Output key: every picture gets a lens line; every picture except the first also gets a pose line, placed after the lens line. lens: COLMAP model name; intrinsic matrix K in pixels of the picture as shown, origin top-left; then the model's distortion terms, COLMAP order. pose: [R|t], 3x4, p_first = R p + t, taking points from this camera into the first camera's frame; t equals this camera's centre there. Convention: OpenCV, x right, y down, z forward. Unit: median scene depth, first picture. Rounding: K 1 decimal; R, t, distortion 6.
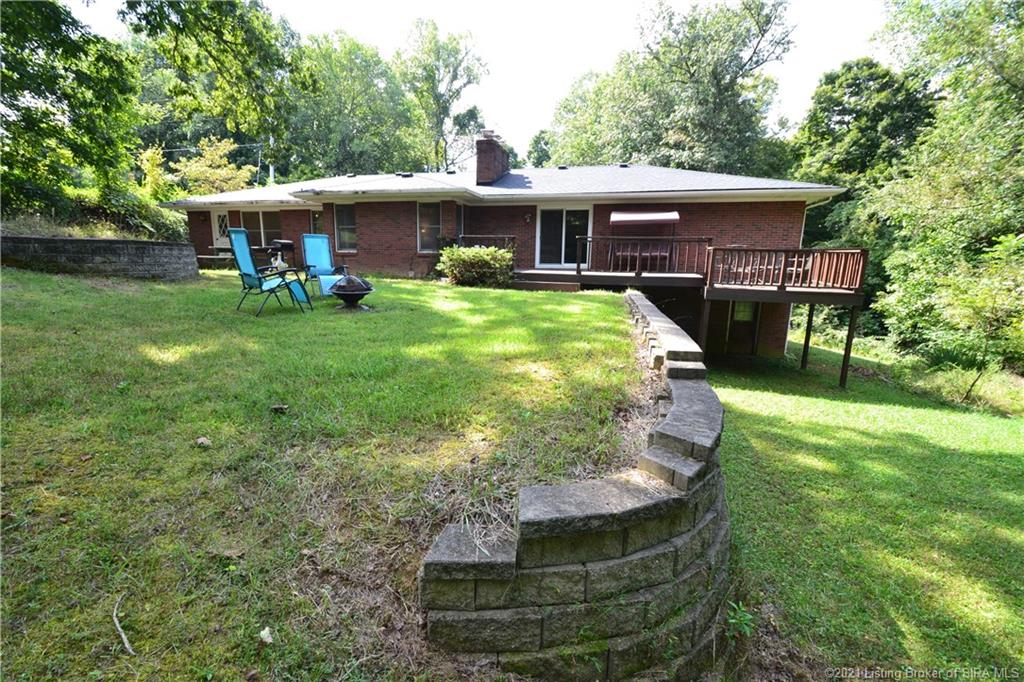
lens RADIAL K [[454.4, 0, 480.3], [0, 454.4, 358.9], [0, 0, 1]] dist [0.000035, -0.015039]
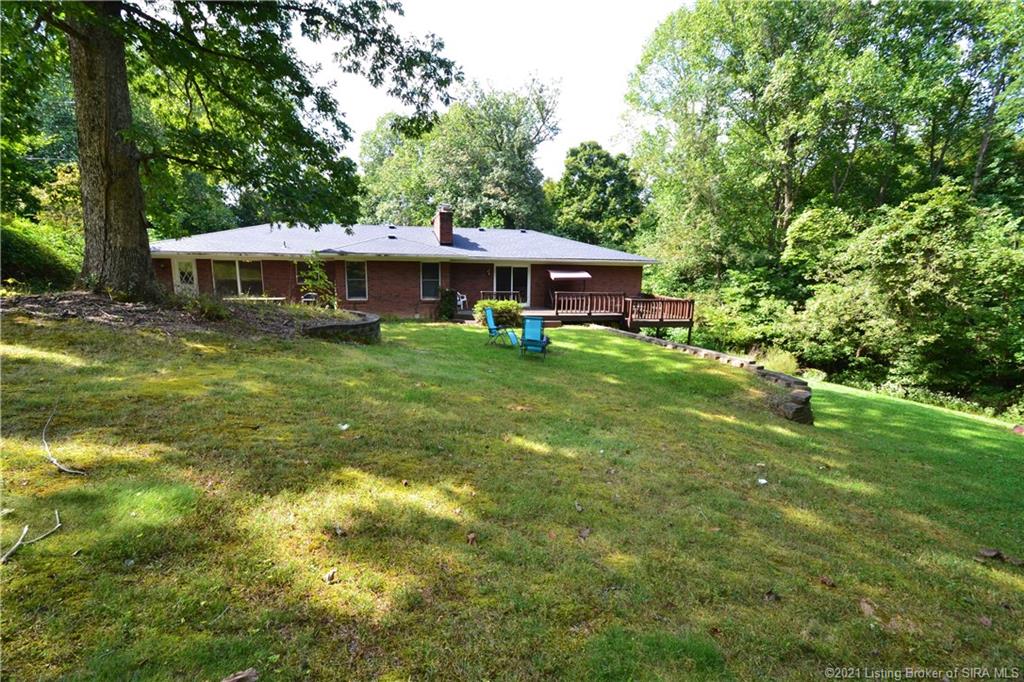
lens RADIAL K [[451.6, 0, 494.8], [0, 451.6, 349.2], [0, 0, 1]] dist [0.012955, -0.015262]
pose [[0.859434, -0.087227, 0.503750, -0.256695], [0.108782, 0.993974, -0.013477, -0.023814], [-0.499539, 0.066382, 0.863744, -0.081882]]
